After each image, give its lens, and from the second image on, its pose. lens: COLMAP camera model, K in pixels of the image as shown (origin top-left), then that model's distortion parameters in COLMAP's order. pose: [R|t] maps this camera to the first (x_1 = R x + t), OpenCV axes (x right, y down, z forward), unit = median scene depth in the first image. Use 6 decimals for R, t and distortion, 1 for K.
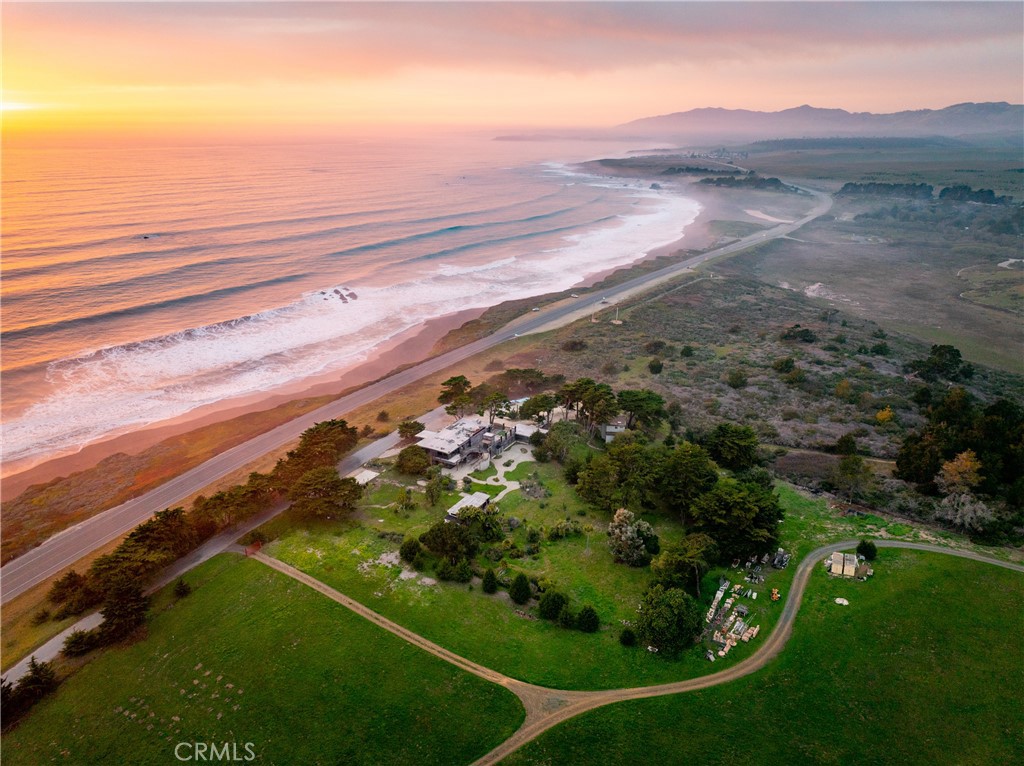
lens RADIAL K [[722.7, 0, 512.0], [0, 722.7, 383.0], [0, 0, 1]] dist [-0.005300, -0.075580]
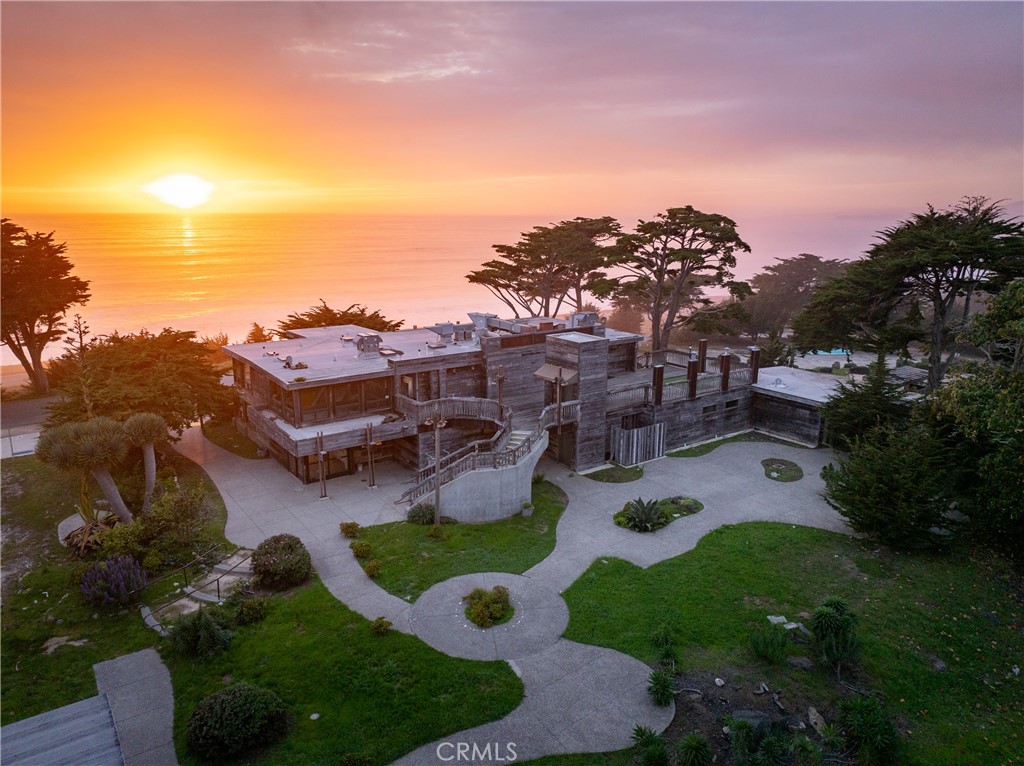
lens RADIAL K [[722.7, 0, 512.0], [0, 722.7, 383.0], [0, 0, 1]] dist [-0.005300, -0.075580]
pose [[0.905095, 0.096782, -0.414048, 0.028843], [-0.142700, 0.986416, -0.081367, 0.100428], [0.400549, 0.132730, 0.906611, 0.843402]]
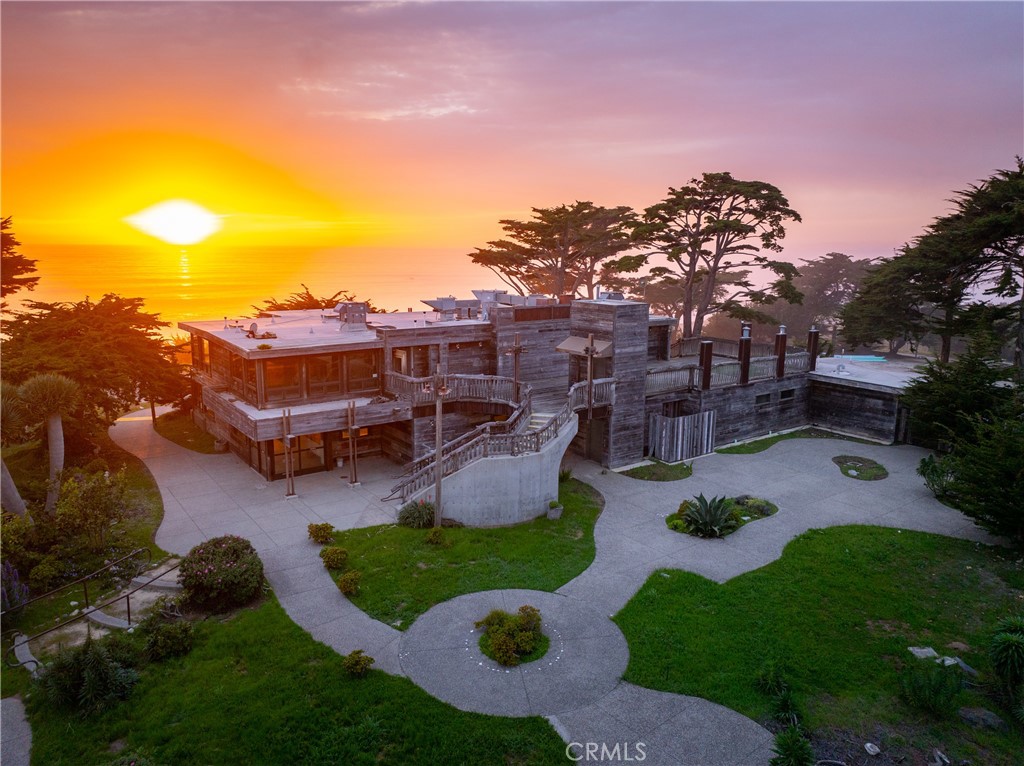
lens RADIAL K [[722.4, 0, 512.0], [0, 722.4, 383.0], [0, 0, 1]] dist [-0.038977, 0.004119]
pose [[0.908376, 0.080197, -0.410392, 0.011029], [-0.144620, 0.981124, -0.128379, 0.109832], [0.392349, 0.175968, 0.902827, 0.875033]]
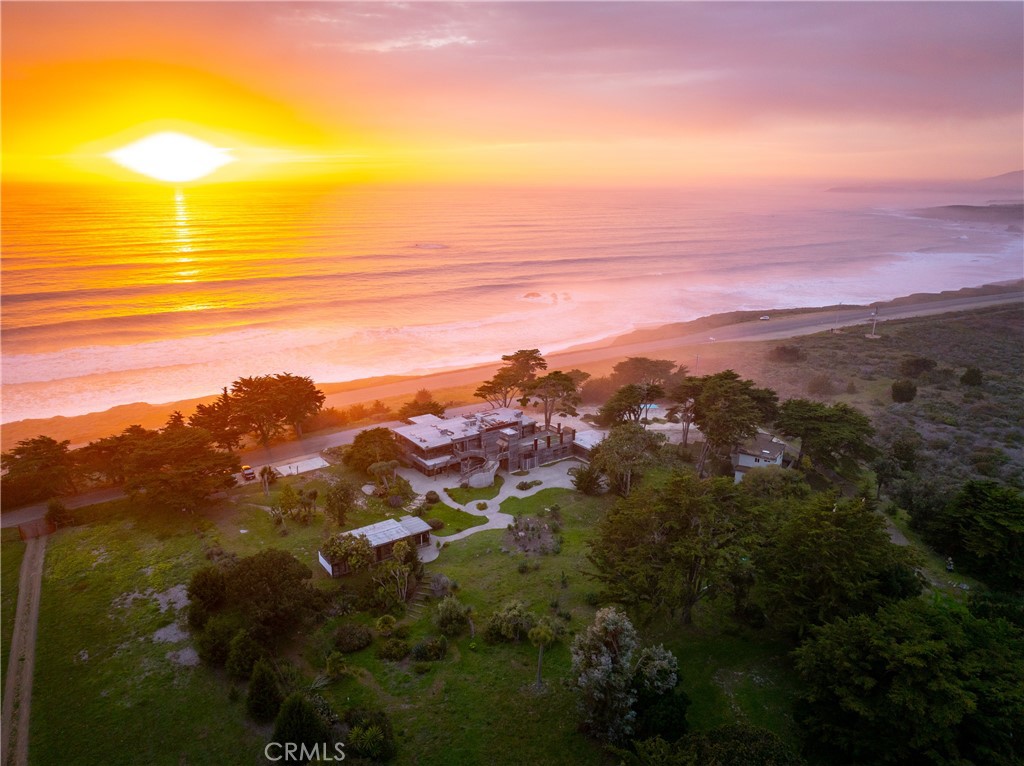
lens RADIAL K [[722.4, 0, 512.0], [0, 722.4, 383.0], [0, 0, 1]] dist [-0.038977, 0.004119]
pose [[0.906830, 0.111733, -0.406417, 0.204946], [-0.140241, 0.989270, -0.040945, 0.056807], [0.397482, 0.094126, 0.912770, 0.471475]]
